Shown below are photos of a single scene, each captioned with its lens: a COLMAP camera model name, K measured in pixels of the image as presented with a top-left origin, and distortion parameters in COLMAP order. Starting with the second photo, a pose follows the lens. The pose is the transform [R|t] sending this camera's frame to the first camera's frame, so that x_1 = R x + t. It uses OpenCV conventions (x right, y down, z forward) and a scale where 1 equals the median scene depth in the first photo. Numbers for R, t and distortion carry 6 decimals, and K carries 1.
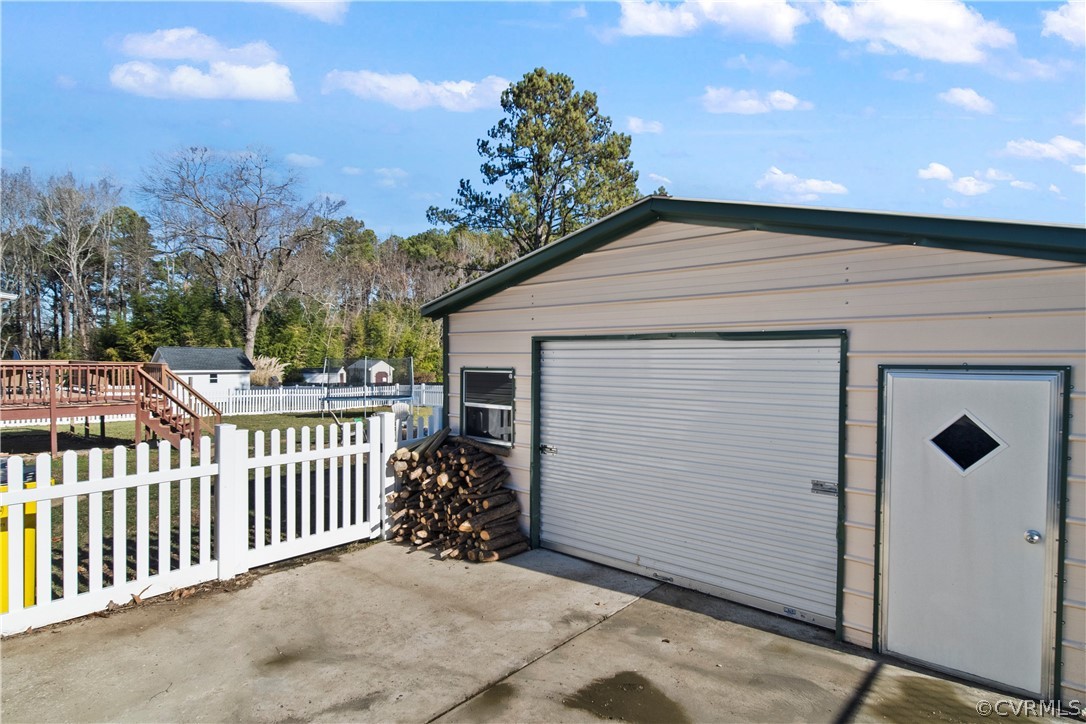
lens RADIAL K [[572.6, 0, 542.6], [0, 572.6, 372.9], [0, 0, 1]] dist [-0.000610, -0.001675]
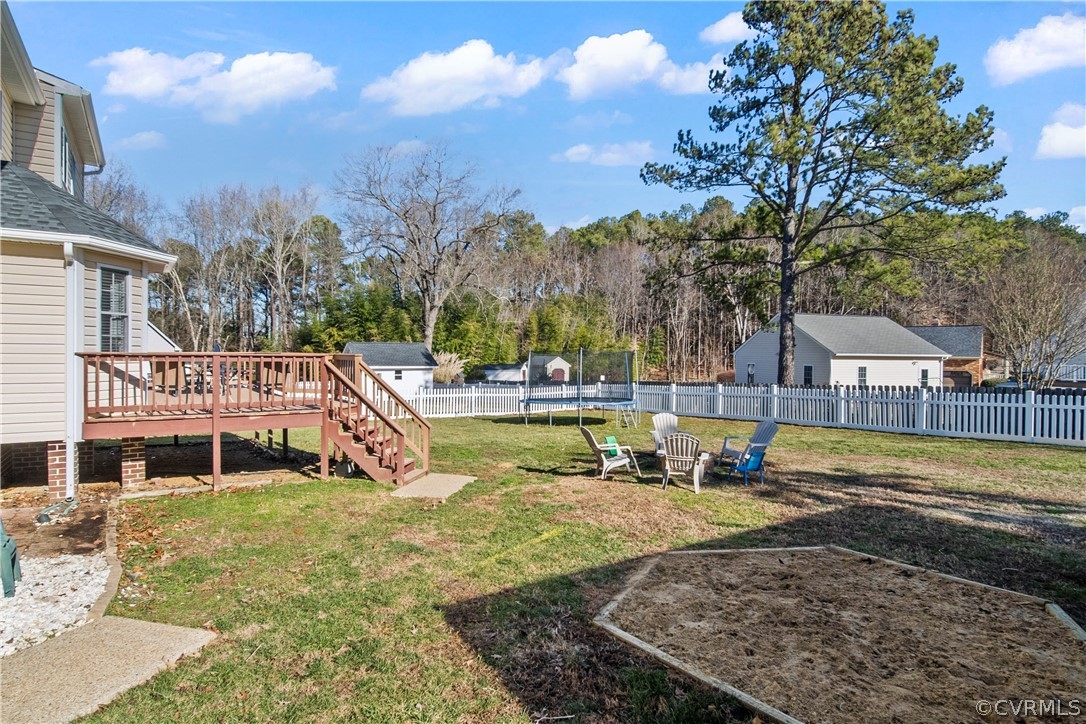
lens RADIAL K [[568.7, 0, 543.0], [0, 568.7, 362.0], [0, 0, 1]] dist [0.000456, 0.000404]
pose [[0.966966, 0.000628, -0.254905, -0.070152], [-0.004530, 0.999881, -0.014721, 0.000788], [0.254865, 0.015390, 0.966854, 0.101903]]
